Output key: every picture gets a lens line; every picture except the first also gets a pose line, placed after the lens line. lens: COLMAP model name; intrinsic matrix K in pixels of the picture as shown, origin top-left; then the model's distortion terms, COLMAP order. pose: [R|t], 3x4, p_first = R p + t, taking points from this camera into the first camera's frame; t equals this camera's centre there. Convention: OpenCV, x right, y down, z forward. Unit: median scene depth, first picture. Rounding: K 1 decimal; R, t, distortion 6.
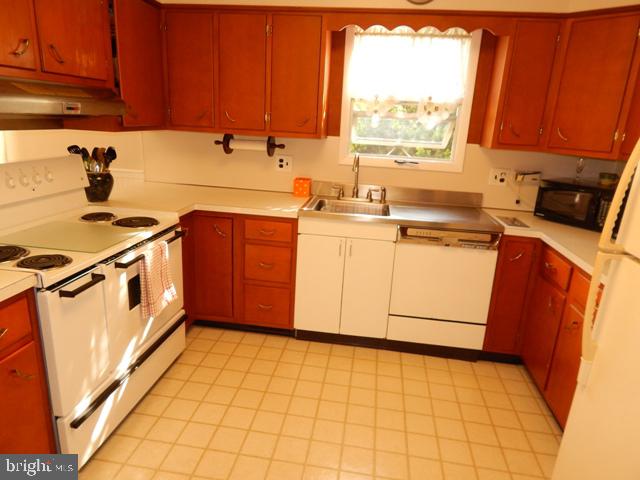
lens RADIAL K [[422.7, 0, 317.5], [0, 422.7, 239.2], [0, 0, 1]] dist [0.011039, -0.014105]
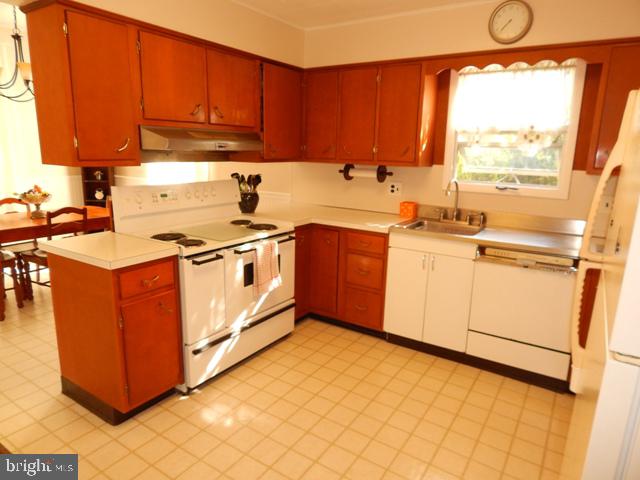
lens RADIAL K [[422.7, 0, 322.9], [0, 422.7, 240.5], [0, 0, 1]] dist [0.011039, -0.014105]
pose [[0.904636, 0.061244, -0.421762, 0.281562], [-0.094955, 0.993709, -0.059372, 0.056151], [0.415473, 0.093758, 0.904761, -0.130809]]
